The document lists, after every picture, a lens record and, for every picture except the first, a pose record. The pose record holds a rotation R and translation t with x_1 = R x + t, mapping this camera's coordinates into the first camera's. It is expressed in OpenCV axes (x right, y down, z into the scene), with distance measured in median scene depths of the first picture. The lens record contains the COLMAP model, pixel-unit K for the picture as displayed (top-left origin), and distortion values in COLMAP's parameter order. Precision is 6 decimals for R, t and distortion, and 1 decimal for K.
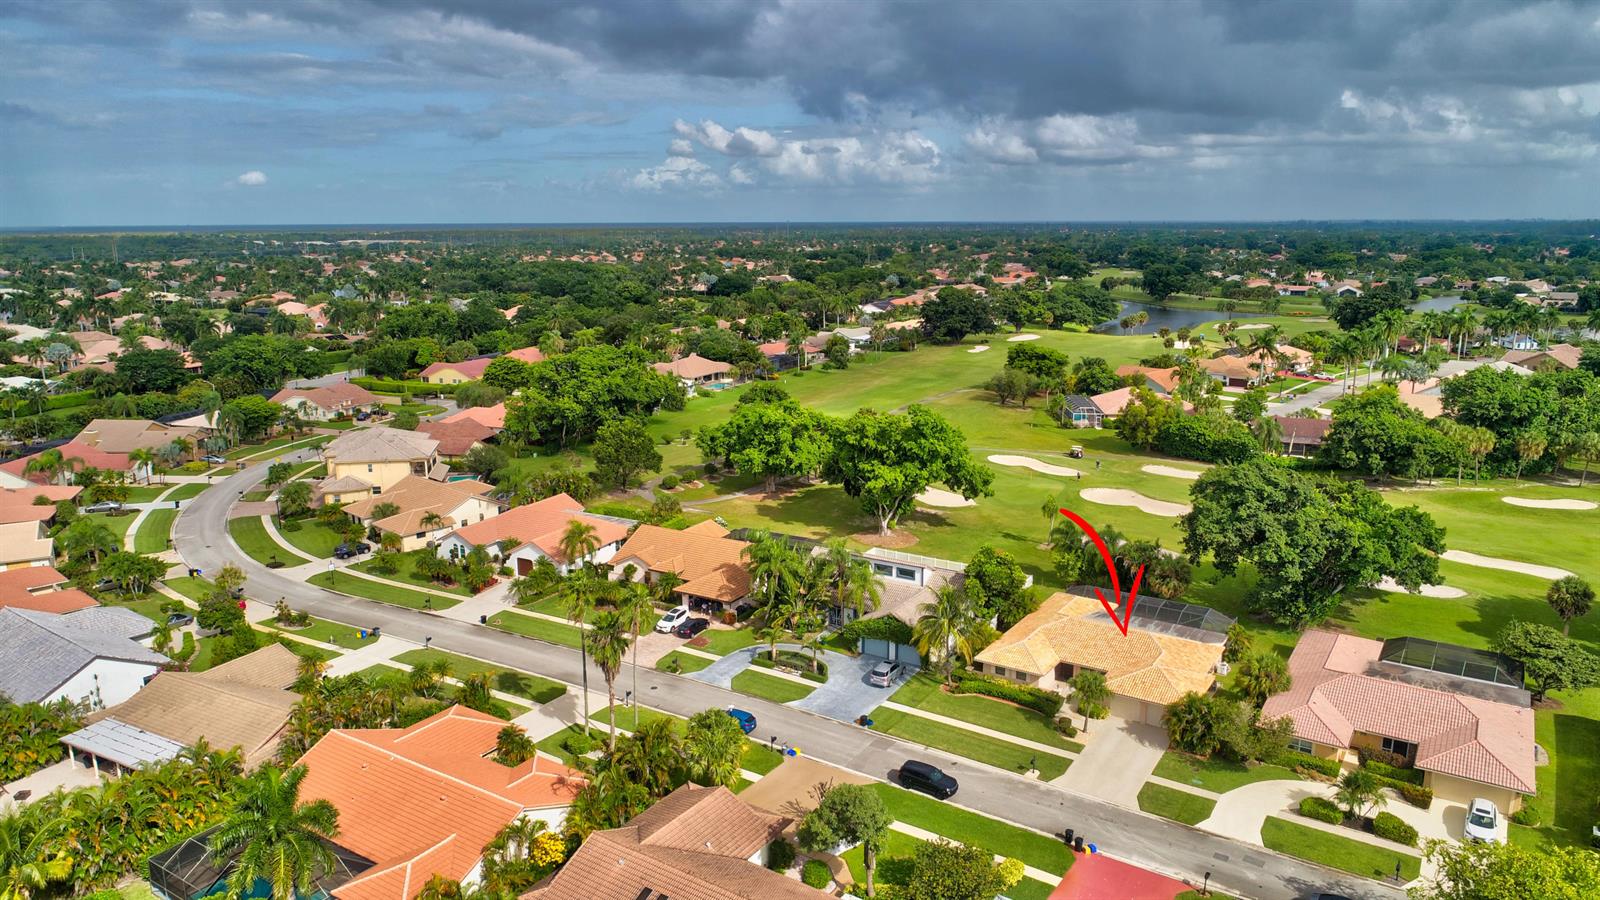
lens RADIAL K [[1068.3, 0, 802.0], [0, 1068.3, 459.4], [0, 0, 1]] dist [-0.001348, -0.003213]
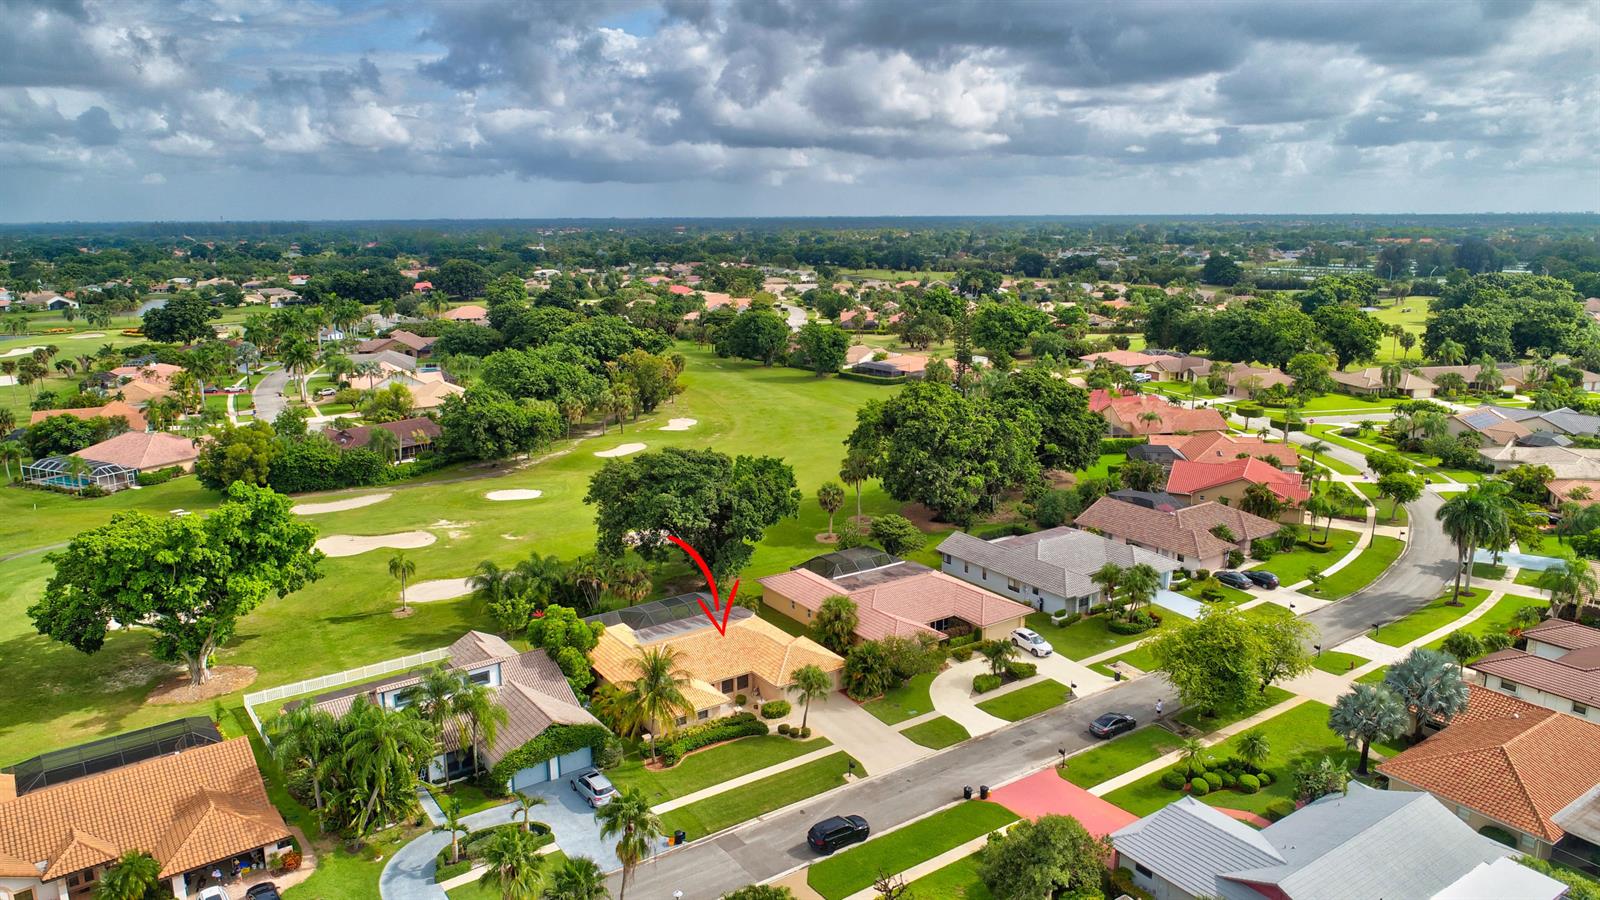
lens RADIAL K [[1068.3, 0, 802.4], [0, 1068.3, 461.2], [0, 0, 1]] dist [-0.001348, -0.003213]
pose [[0.366130, -0.208104, 0.906996, -0.507585], [0.208980, 0.968165, 0.137779, -0.108290], [-0.906795, 0.139099, 0.397964, 0.480476]]
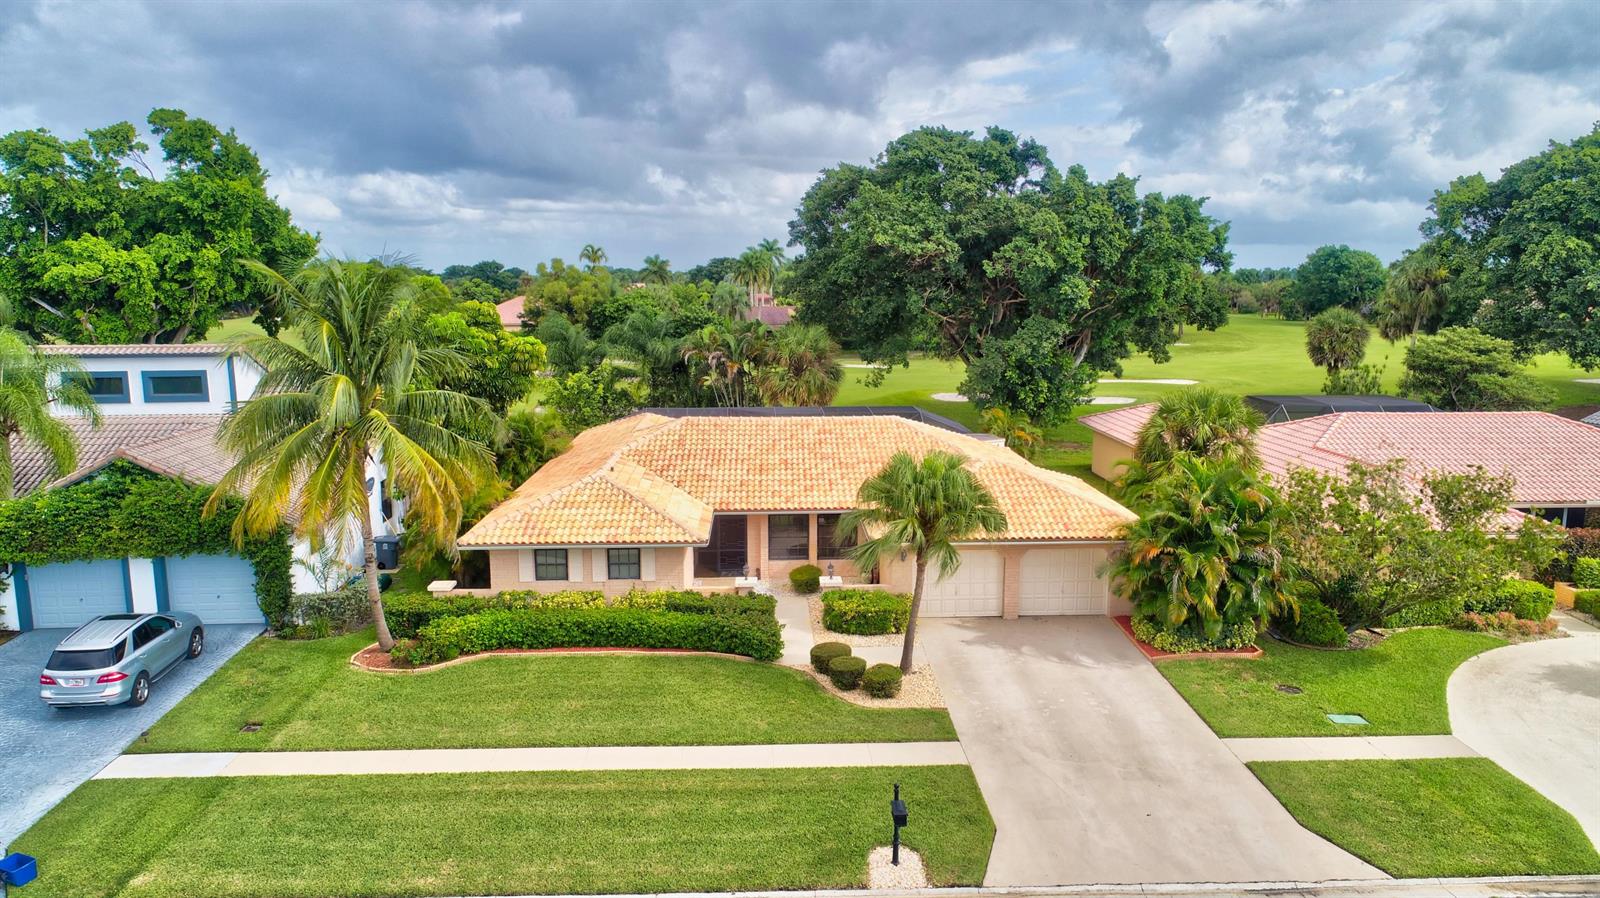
lens RADIAL K [[1068.3, 0, 807.9], [0, 1068.3, 464.6], [0, 0, 1]] dist [-0.001348, -0.003213]
pose [[0.809006, -0.098951, 0.579412, 0.065371], [0.129010, 0.991585, -0.010789, 0.168020], [-0.573469, 0.083478, 0.814963, 0.653531]]
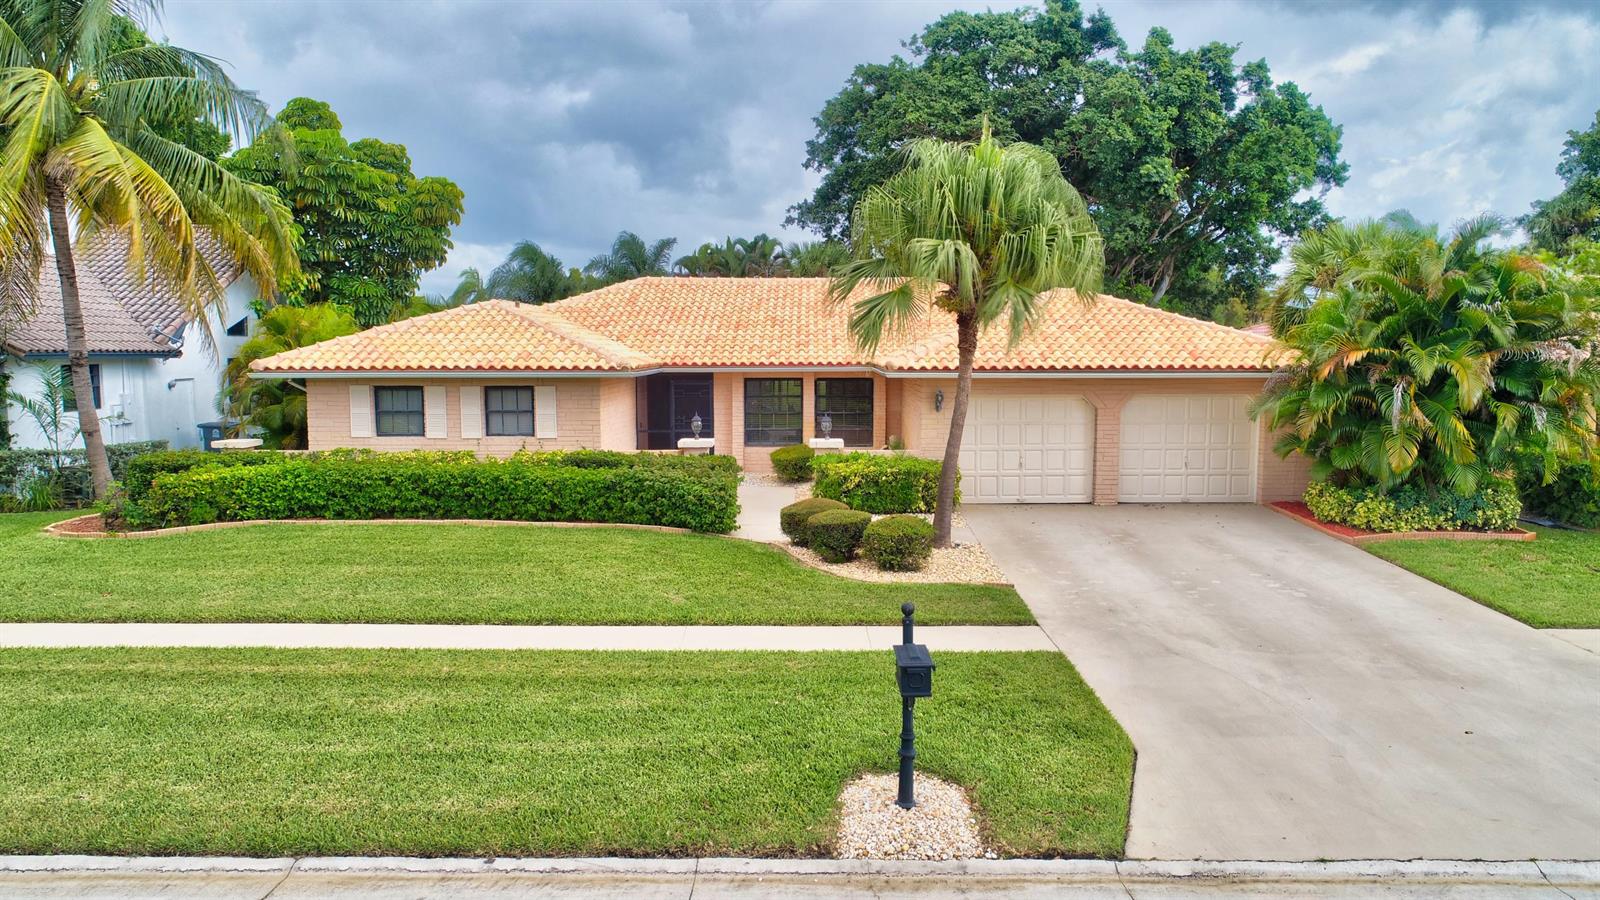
lens RADIAL K [[1068.3, 0, 804.7], [0, 1068.3, 461.3], [0, 0, 1]] dist [-0.001348, -0.003213]
pose [[0.834142, -0.058344, 0.548455, 0.128077], [0.123166, 0.988983, -0.082115, 0.215027], [-0.537622, 0.136046, 0.832138, 0.733919]]
